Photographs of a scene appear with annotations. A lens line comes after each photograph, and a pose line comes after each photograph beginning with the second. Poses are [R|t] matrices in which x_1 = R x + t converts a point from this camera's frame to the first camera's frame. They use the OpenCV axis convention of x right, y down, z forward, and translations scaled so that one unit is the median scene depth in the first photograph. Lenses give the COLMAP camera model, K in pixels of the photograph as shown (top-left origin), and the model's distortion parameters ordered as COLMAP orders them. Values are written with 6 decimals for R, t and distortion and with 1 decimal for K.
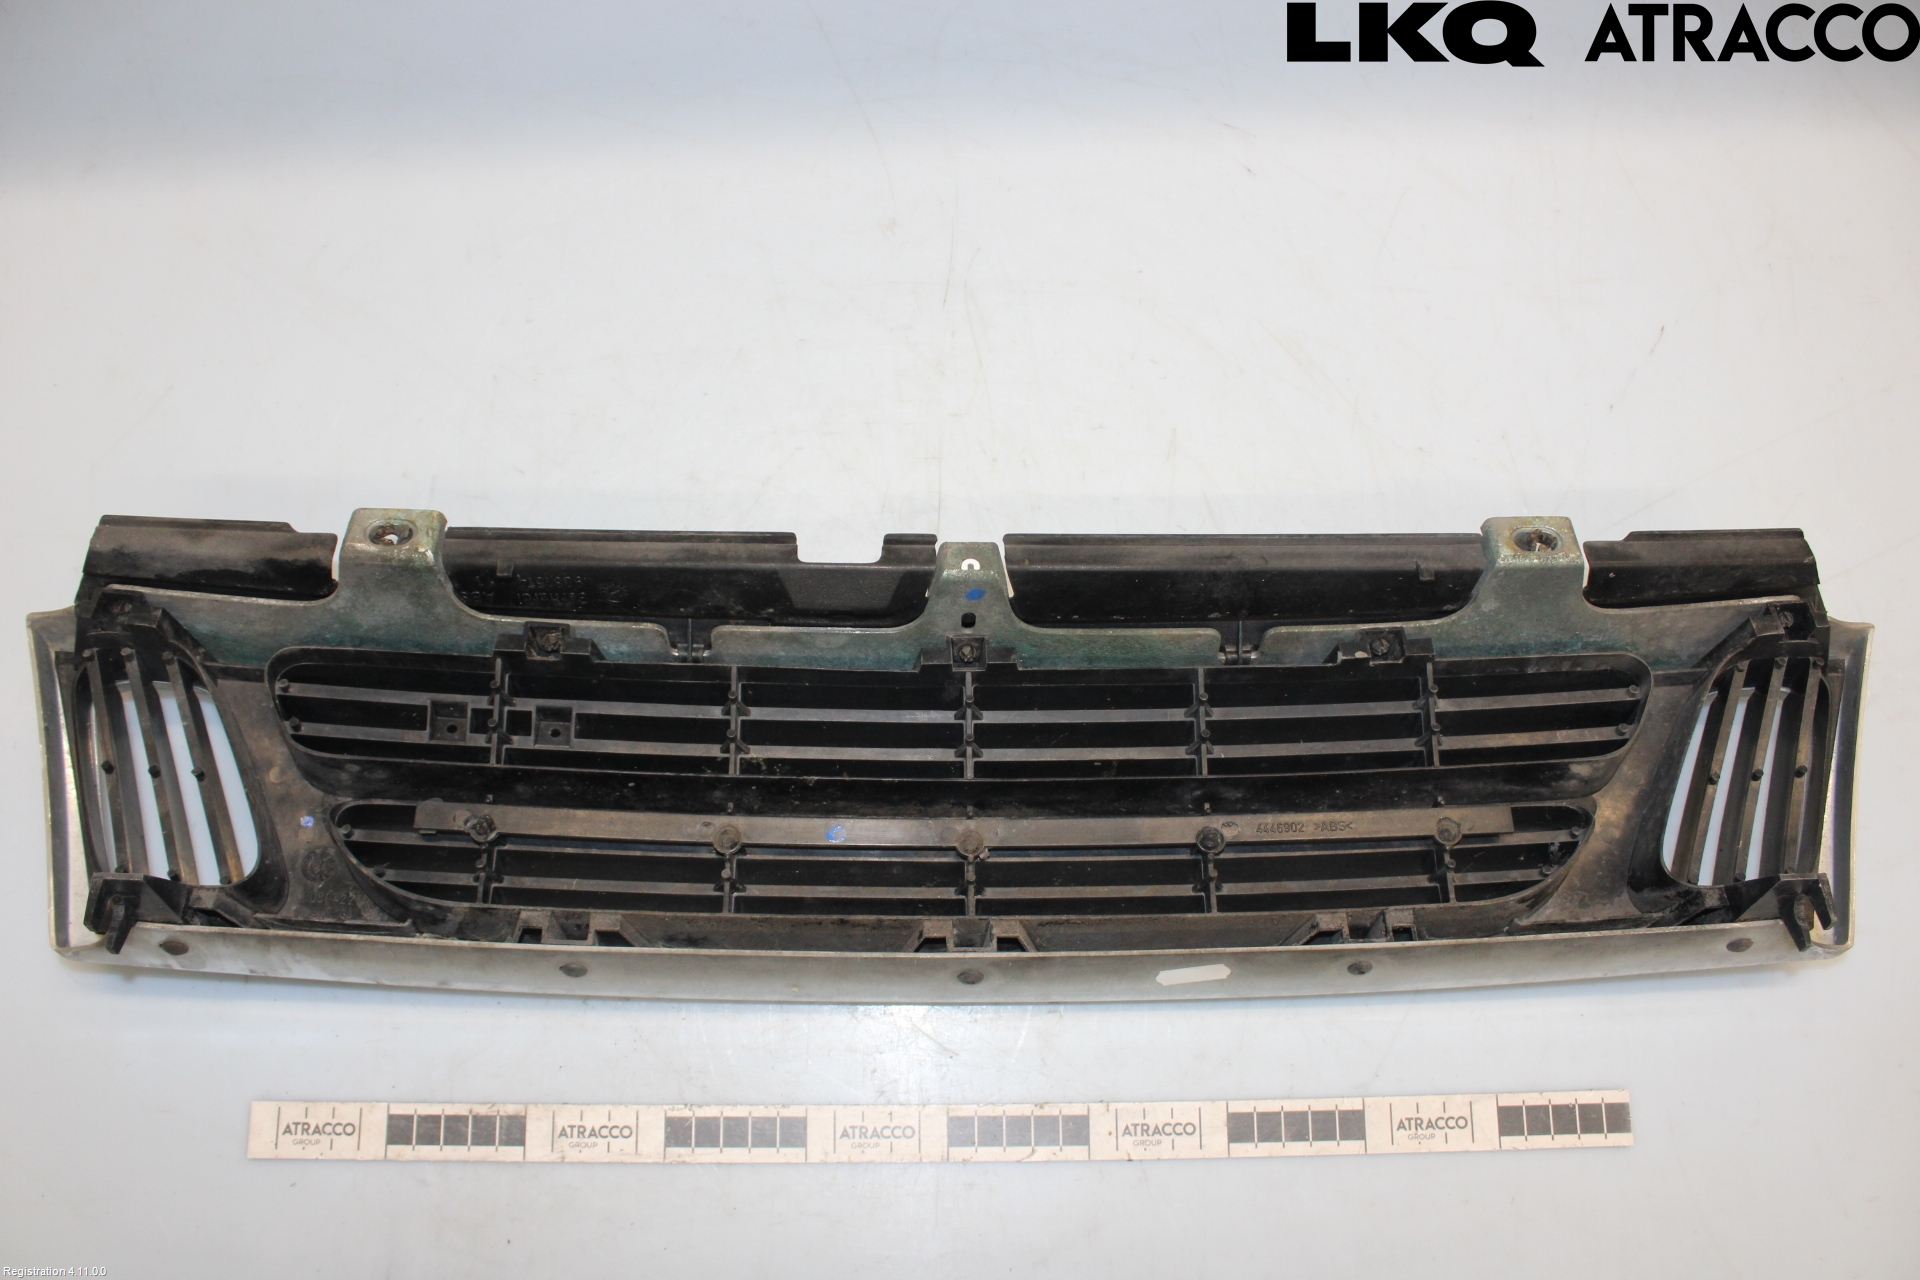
lens RADIAL K [[2003.8, 0, 960.0], [0, 2003.8, 640.0], [0, 0, 1]] dist [-0.064197, -0.006903]
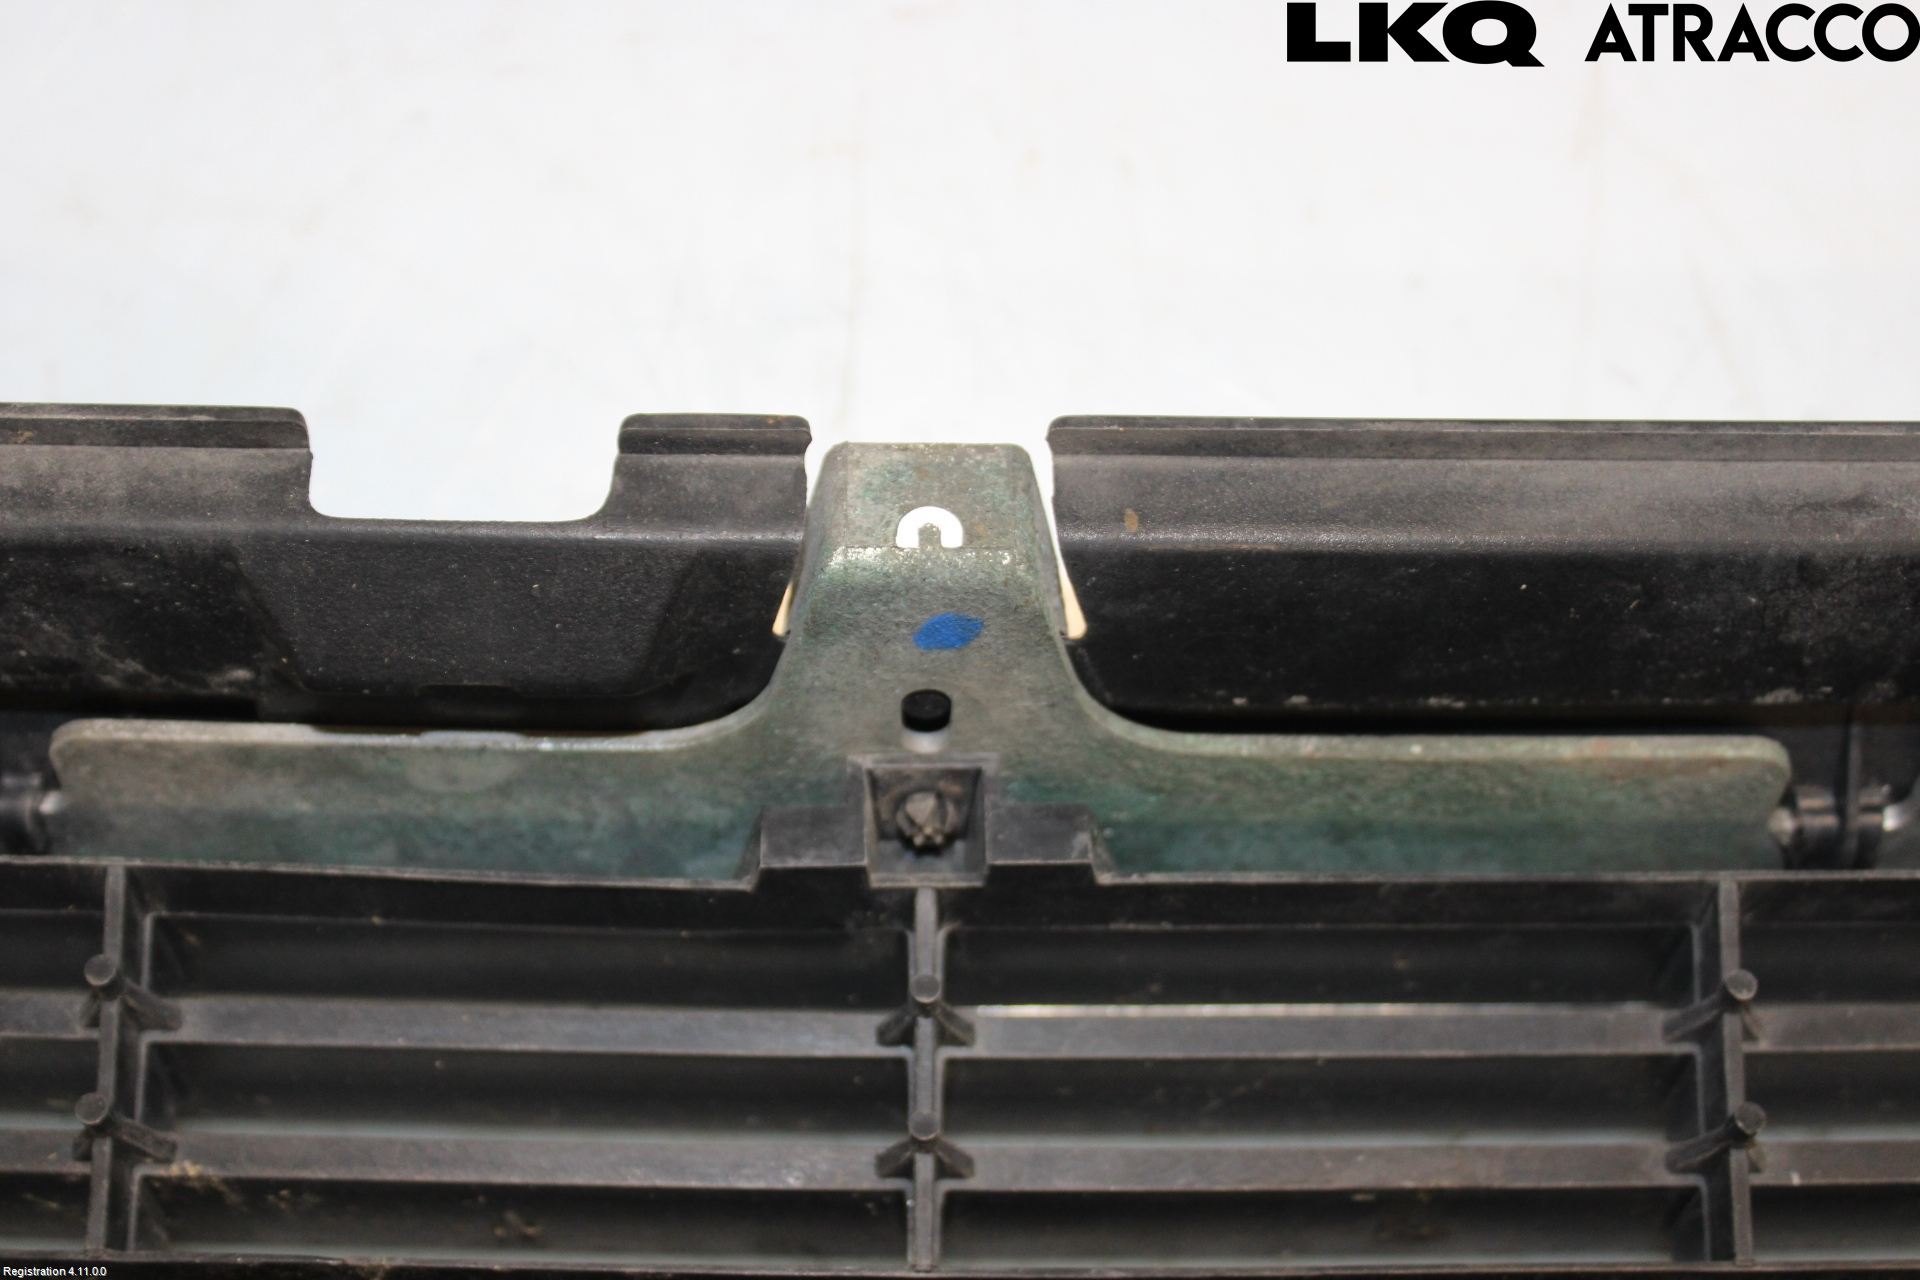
lens RADIAL K [[2834.8, 0, 960.0], [0, 2834.8, 640.0], [0, 0, 1]] dist [-0.007160, 0.040289]
pose [[0.999701, 0.007912, -0.023133, 0.018626], [-0.006233, 0.997403, 0.071755, -0.050073], [0.023640, -0.071589, 0.997154, 0.601136]]
